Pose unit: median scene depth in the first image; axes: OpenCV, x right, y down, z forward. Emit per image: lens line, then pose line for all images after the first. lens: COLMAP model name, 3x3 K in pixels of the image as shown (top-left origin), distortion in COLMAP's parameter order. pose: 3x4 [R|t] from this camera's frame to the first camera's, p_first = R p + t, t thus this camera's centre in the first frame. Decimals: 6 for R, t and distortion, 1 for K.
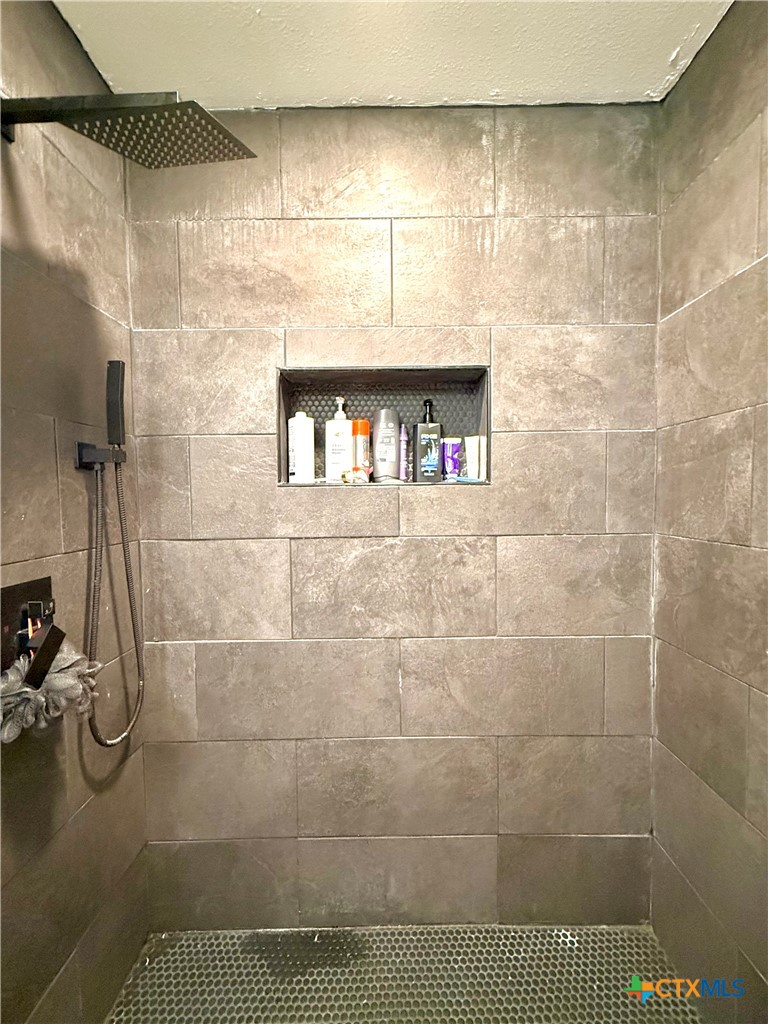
lens RADIAL K [[407.2, 0, 378.4], [0, 407.2, 508.7], [0, 0, 1]] dist [0.000249, -0.000188]
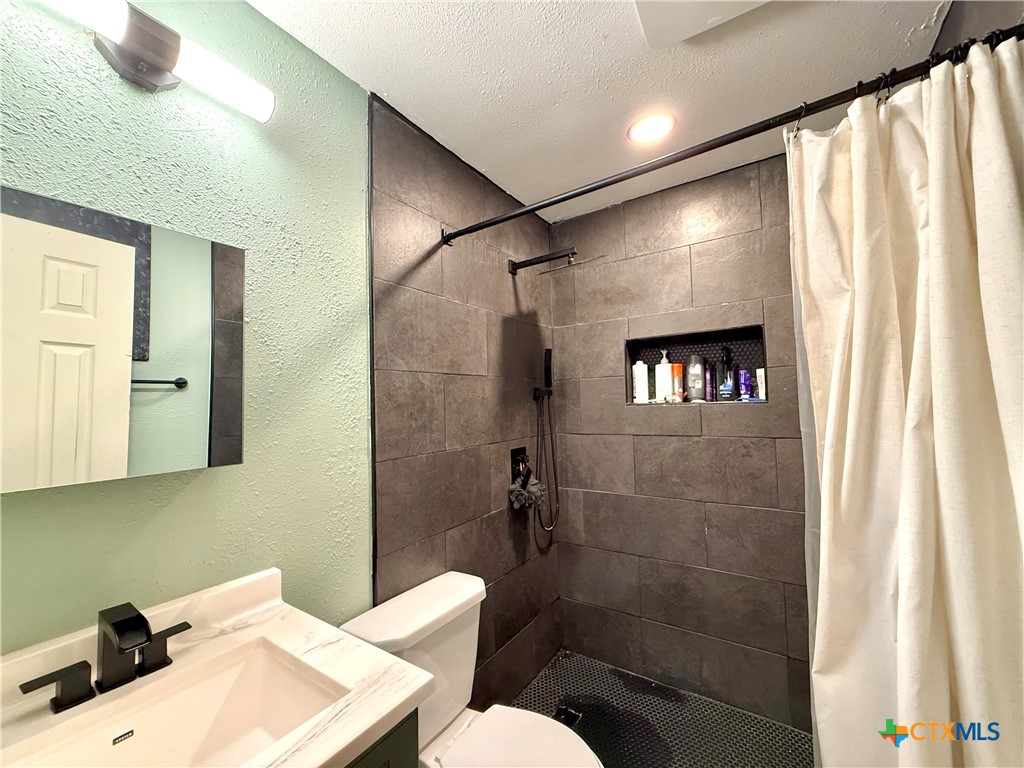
lens RADIAL K [[407.2, 0, 516.0], [0, 407.2, 386.9], [0, 0, 1]] dist [0.000249, -0.000188]
pose [[0.838396, -0.032311, -0.544104, 0.312236], [-0.005135, 0.997729, -0.067162, -0.012906], [0.545038, 0.059103, 0.836325, -0.729516]]
